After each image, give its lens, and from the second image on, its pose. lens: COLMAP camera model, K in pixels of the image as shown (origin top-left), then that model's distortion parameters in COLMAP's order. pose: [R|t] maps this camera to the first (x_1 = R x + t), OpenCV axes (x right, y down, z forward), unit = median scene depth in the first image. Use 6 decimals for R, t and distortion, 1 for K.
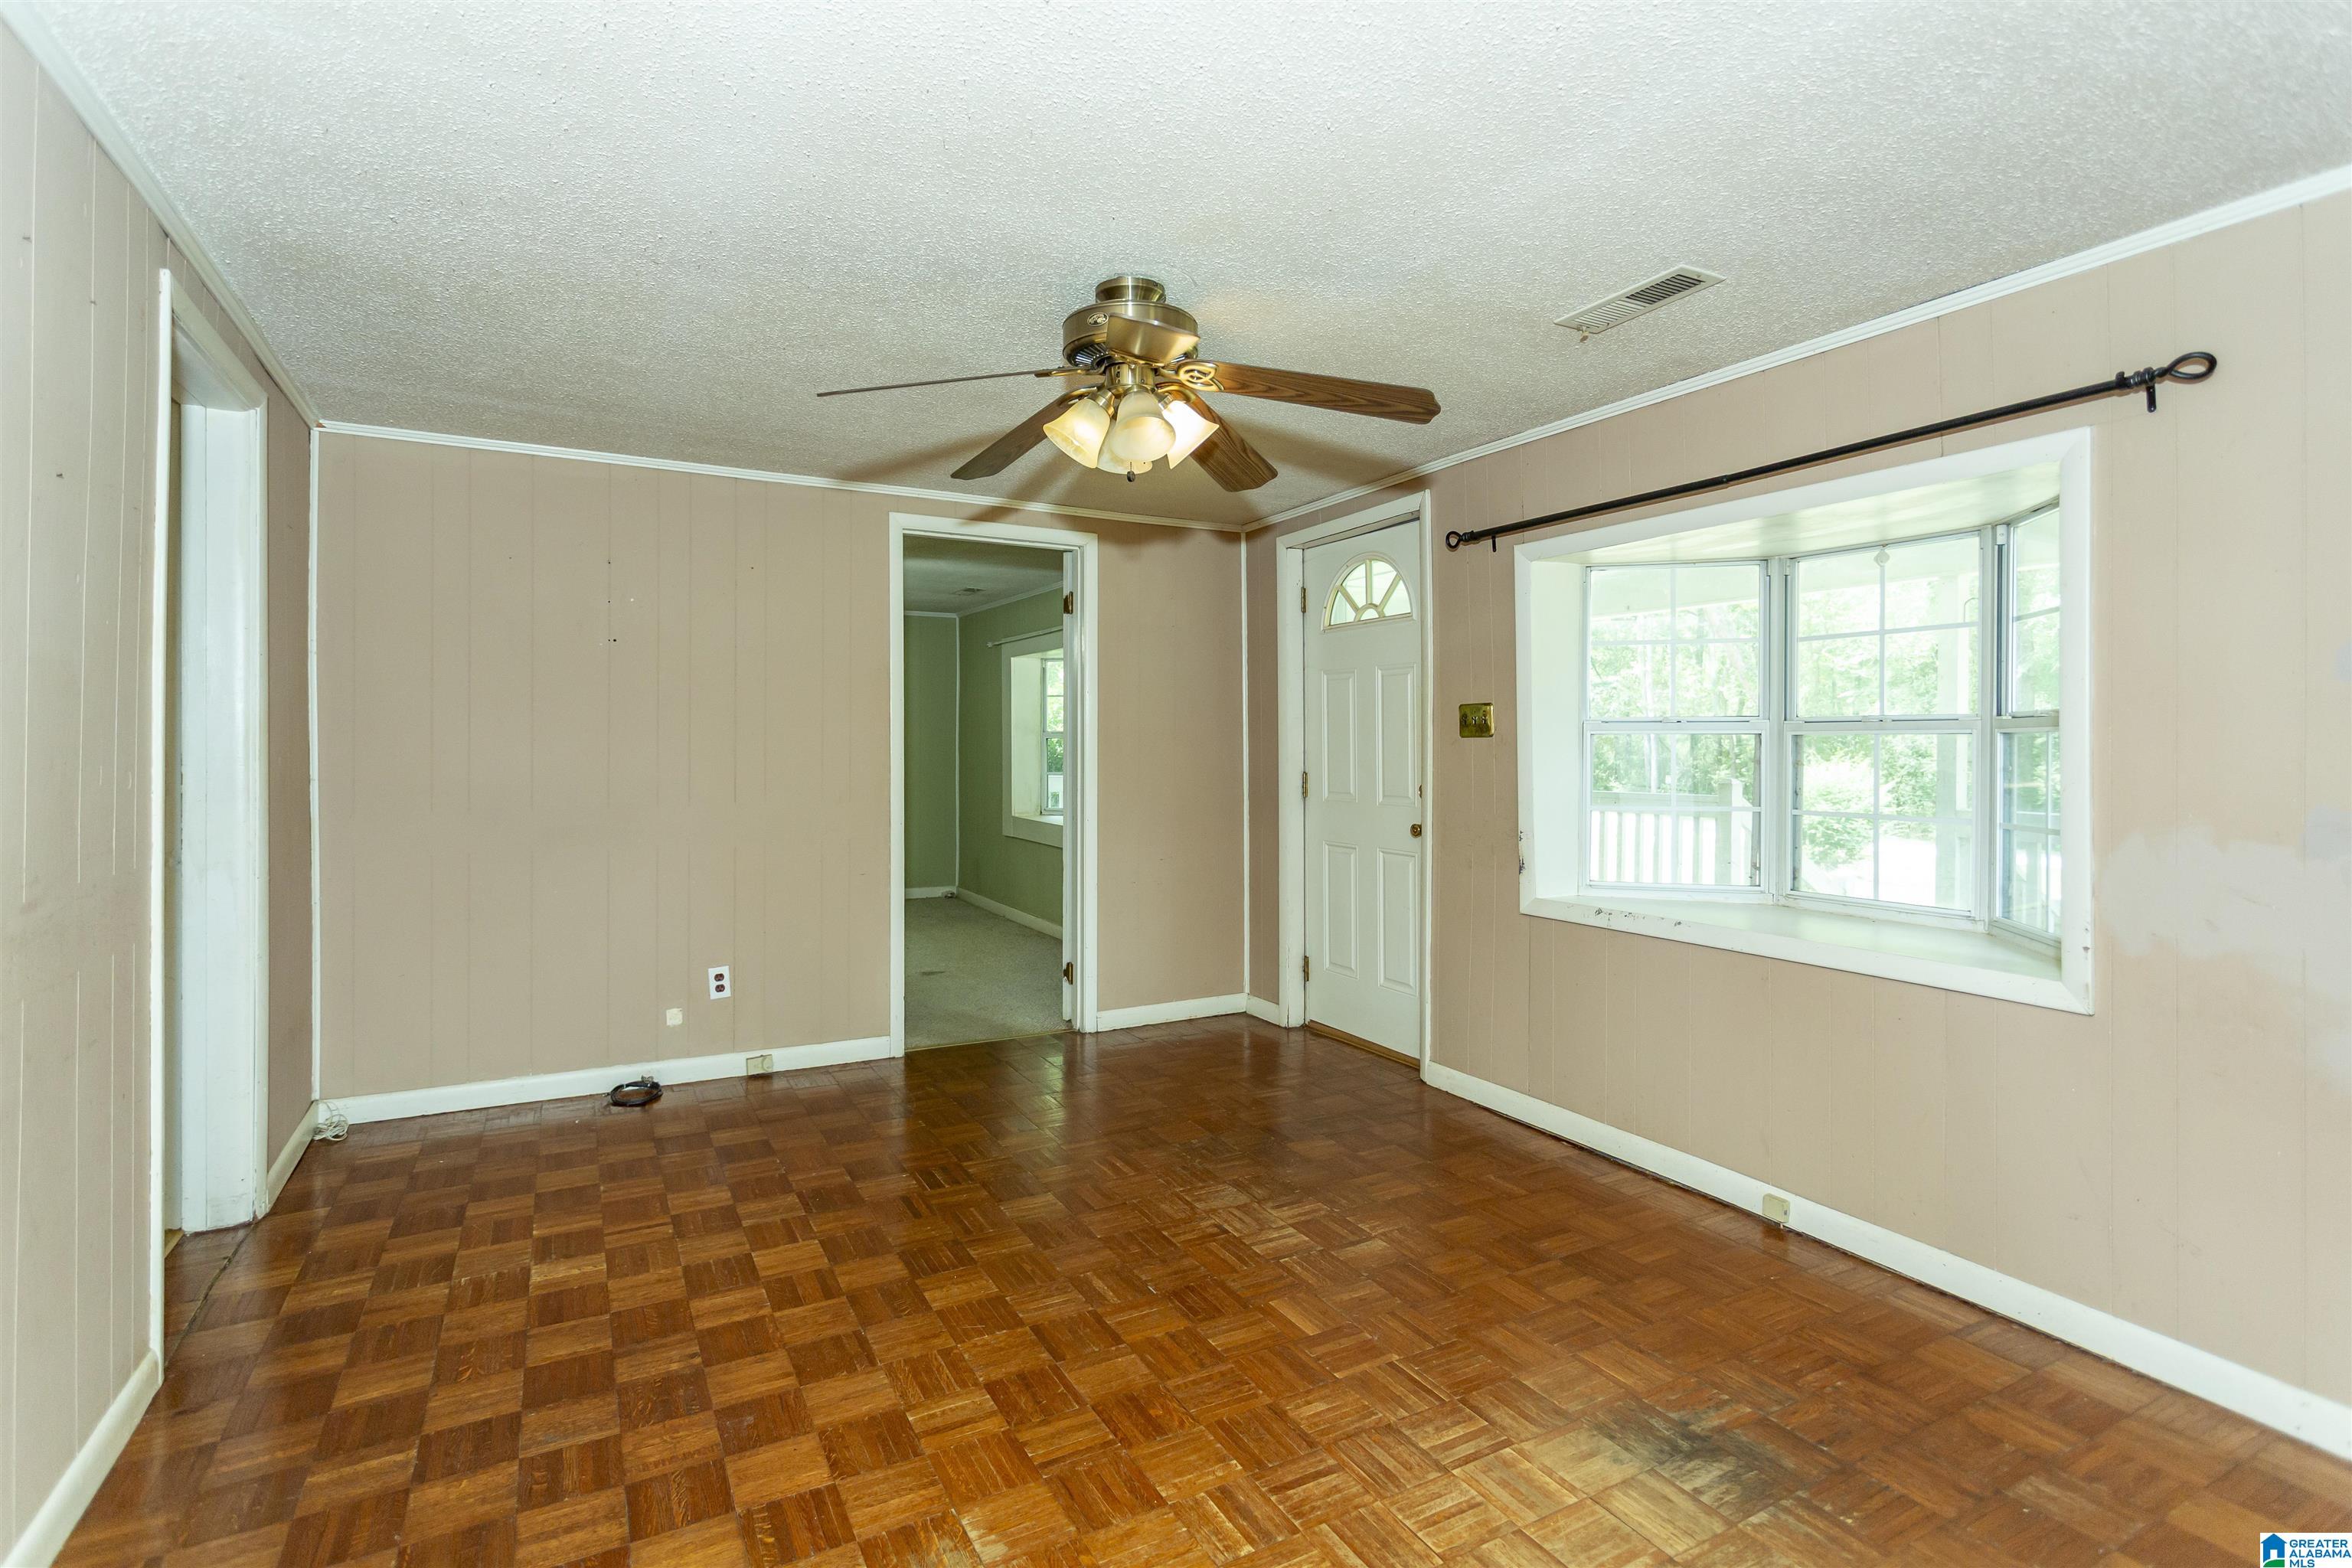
lens RADIAL K [[1130.8, 0, 1172.5], [0, 1130.8, 767.1], [0, 0, 1]] dist [0.001787, 0.000285]
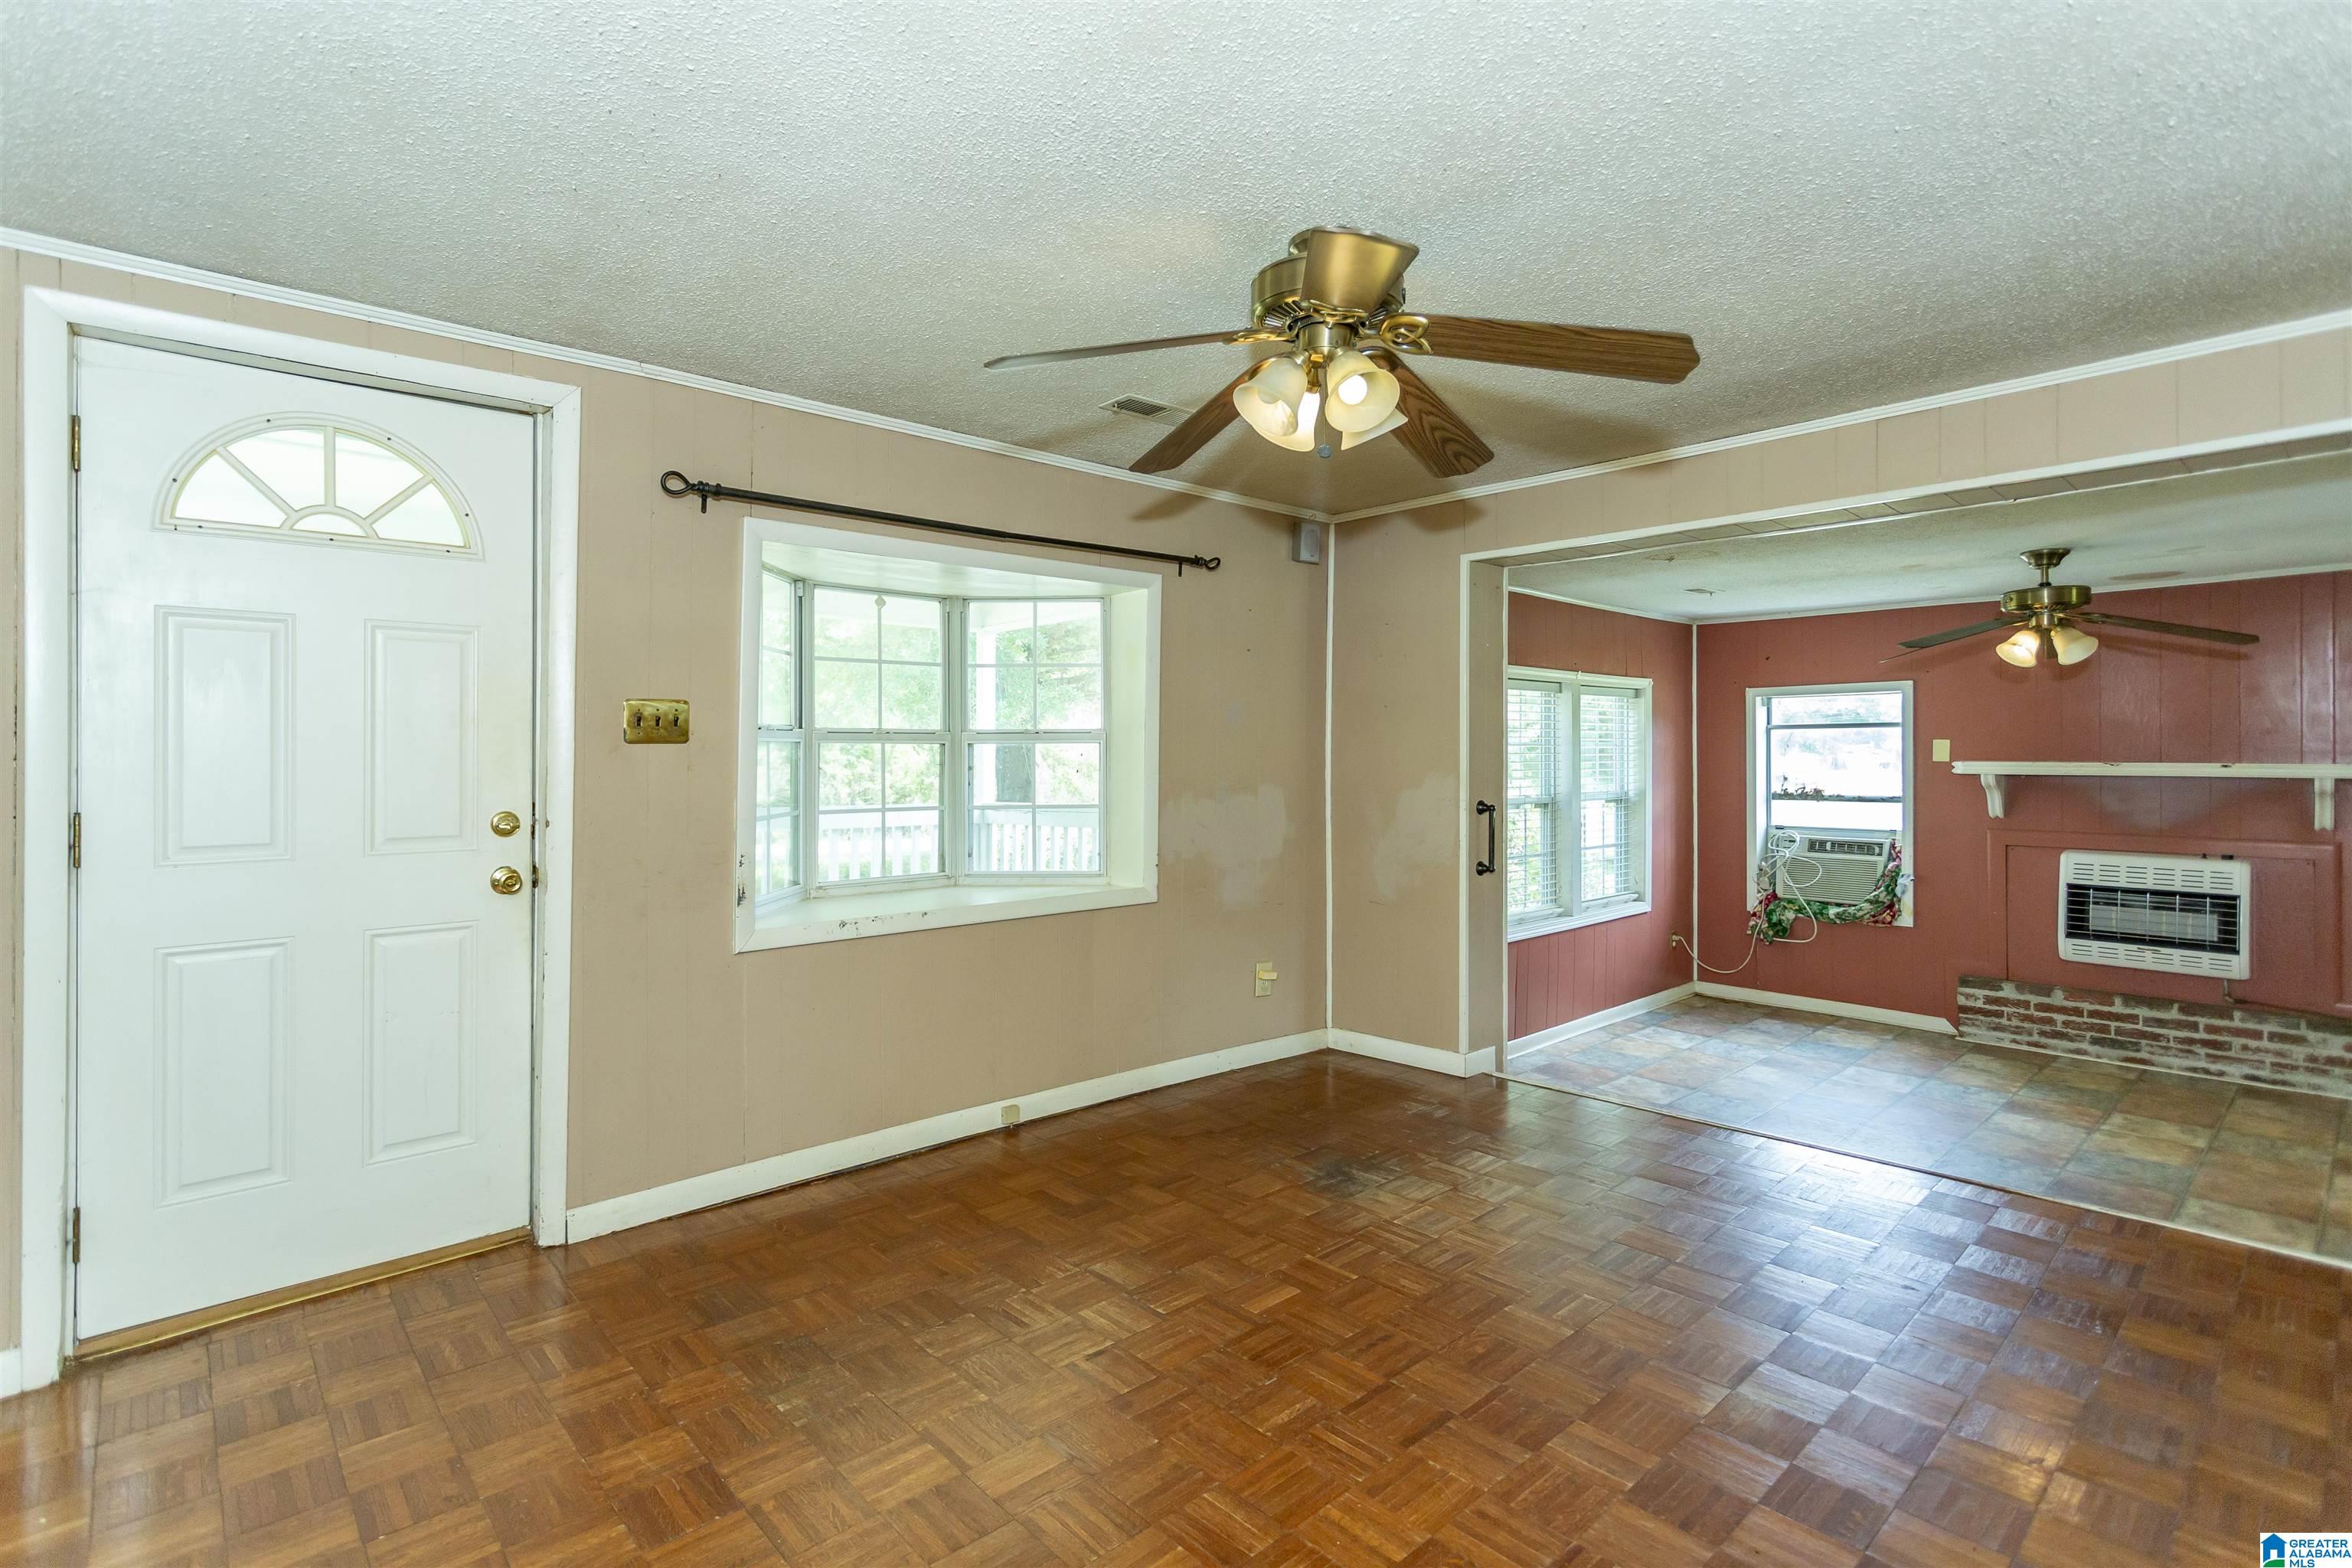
lens RADIAL K [[1130.8, 0, 1153.9], [0, 1130.8, 746.3], [0, 0, 1]] dist [0.001787, 0.000285]
pose [[-0.239025, 0.002537, 0.971010, -0.706349], [0.021903, 0.999756, 0.002780, -0.023256], [-0.970766, 0.021933, -0.239022, 1.082111]]
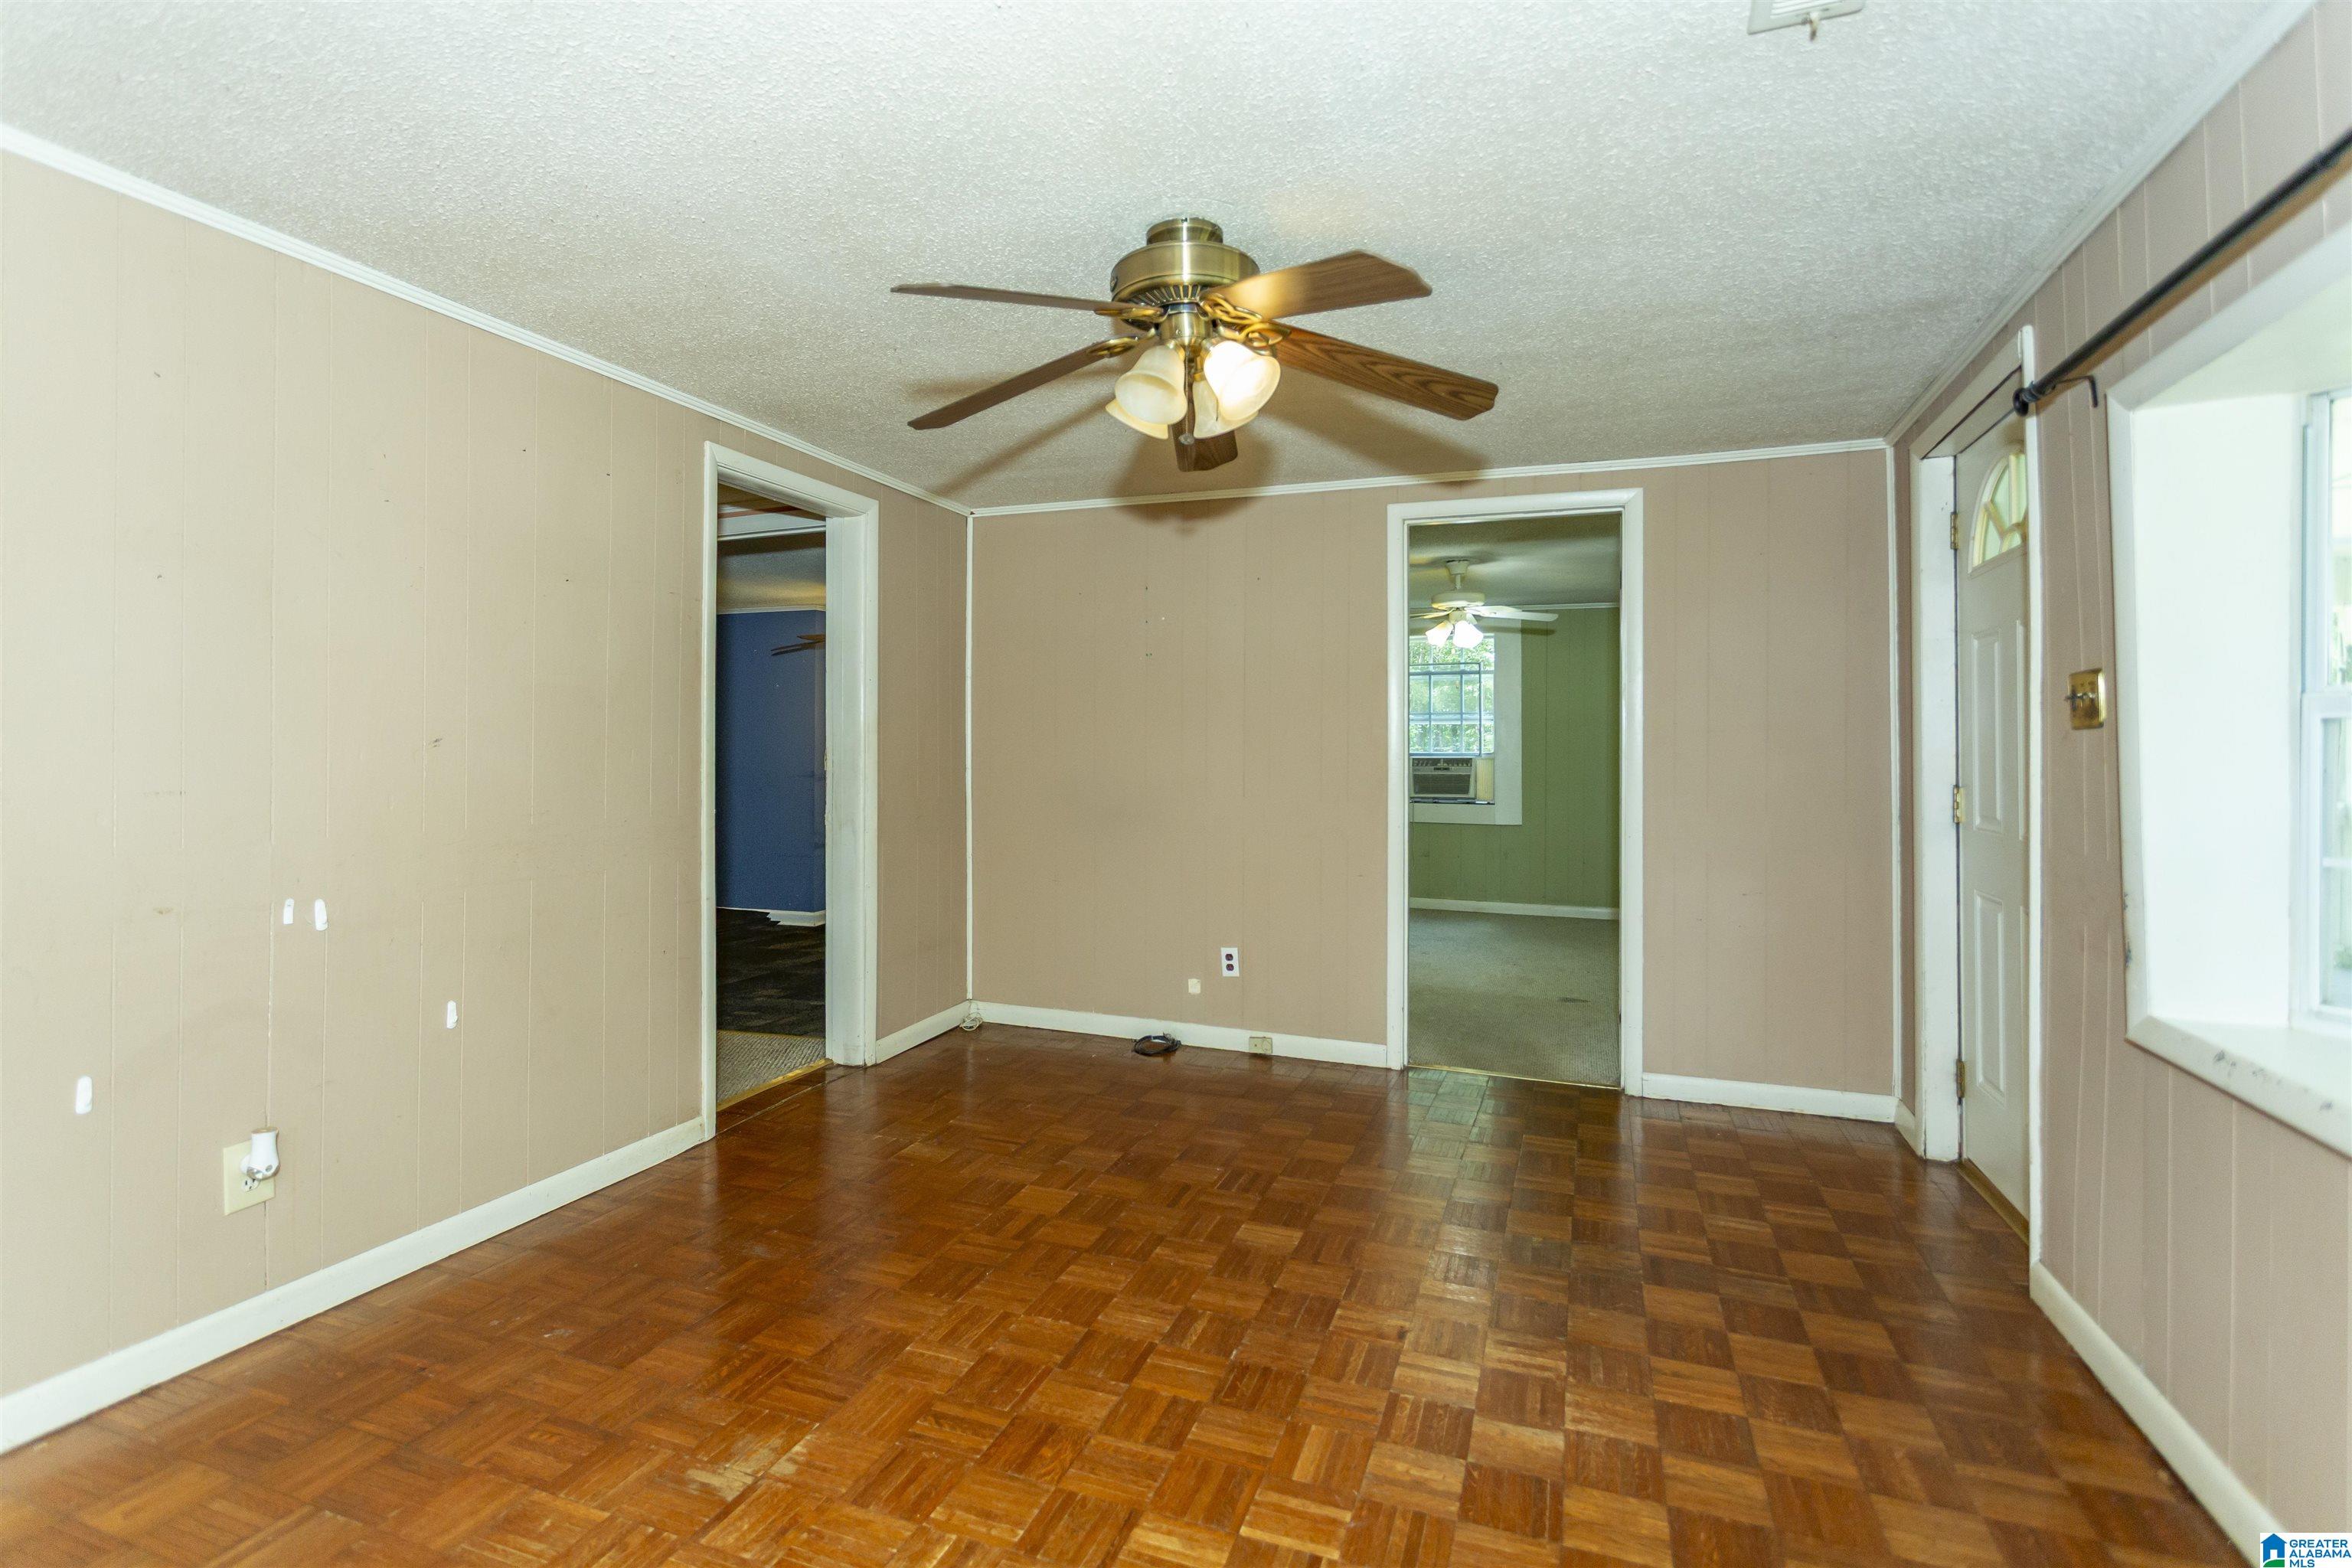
lens RADIAL K [[1130.8, 0, 1154.5], [0, 1130.8, 765.6], [0, 0, 1]] dist [0.001787, 0.000285]
pose [[0.646916, 0.013864, -0.762435, 0.512280], [-0.022419, 0.999748, -0.000844, 0.005176], [0.762232, 0.017639, 0.647064, 0.316836]]
